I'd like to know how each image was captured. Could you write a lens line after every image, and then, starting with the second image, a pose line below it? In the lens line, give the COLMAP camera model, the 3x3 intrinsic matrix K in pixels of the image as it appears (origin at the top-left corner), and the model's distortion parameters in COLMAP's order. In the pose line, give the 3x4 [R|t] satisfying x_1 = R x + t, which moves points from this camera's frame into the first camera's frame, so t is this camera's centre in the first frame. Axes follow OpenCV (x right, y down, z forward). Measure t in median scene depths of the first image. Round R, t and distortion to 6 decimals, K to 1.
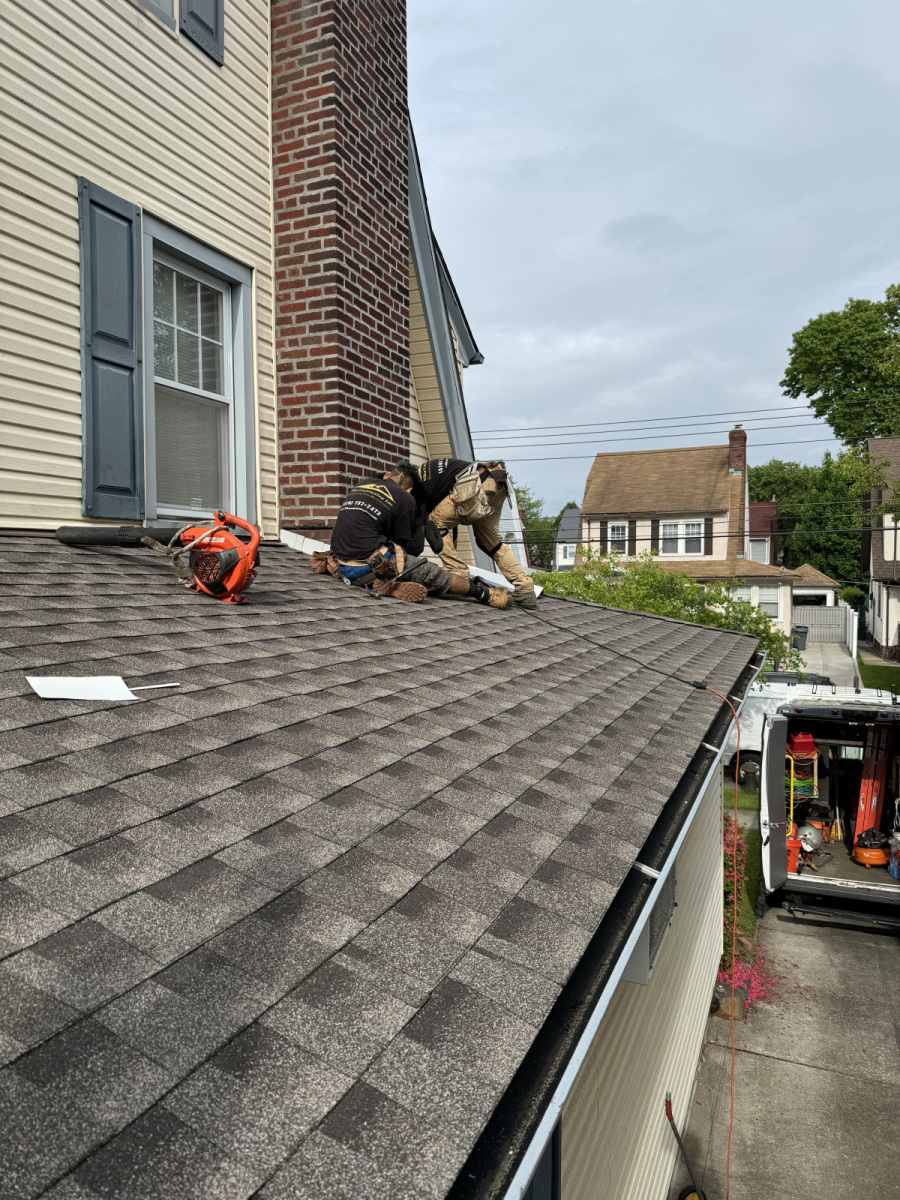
lens RADIAL K [[841.8, 0, 448.5], [0, 841.8, 581.6], [0, 0, 1]] dist [0.025873, -0.002845]
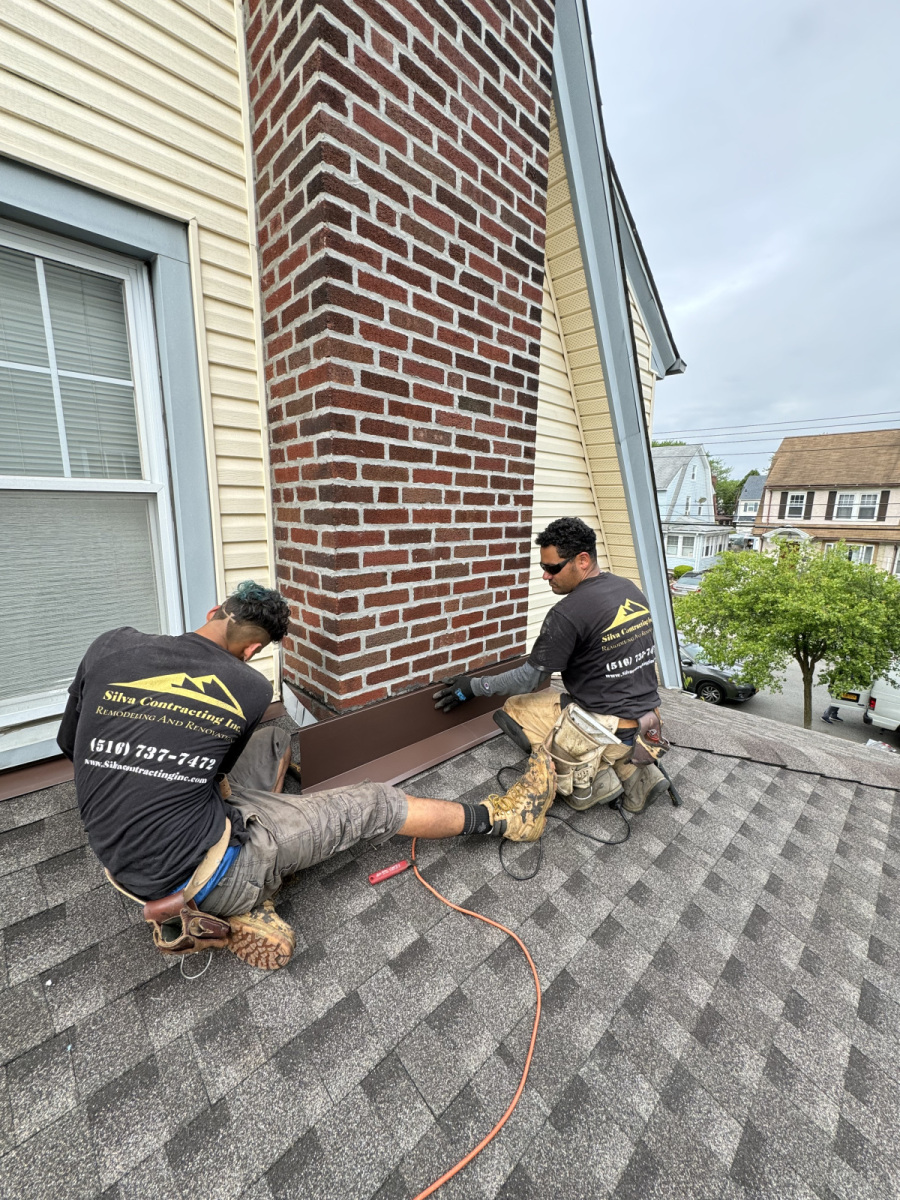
lens RADIAL K [[479.3, 0, 450.0], [0, 479.3, 600.0], [0, 0, 1]] dist [-0.024234, 0.013188]
pose [[0.918201, 0.089121, -0.385959, 0.049517], [-0.021357, 0.984083, 0.176424, -0.189359], [0.395539, -0.153750, 0.905489, 0.735557]]
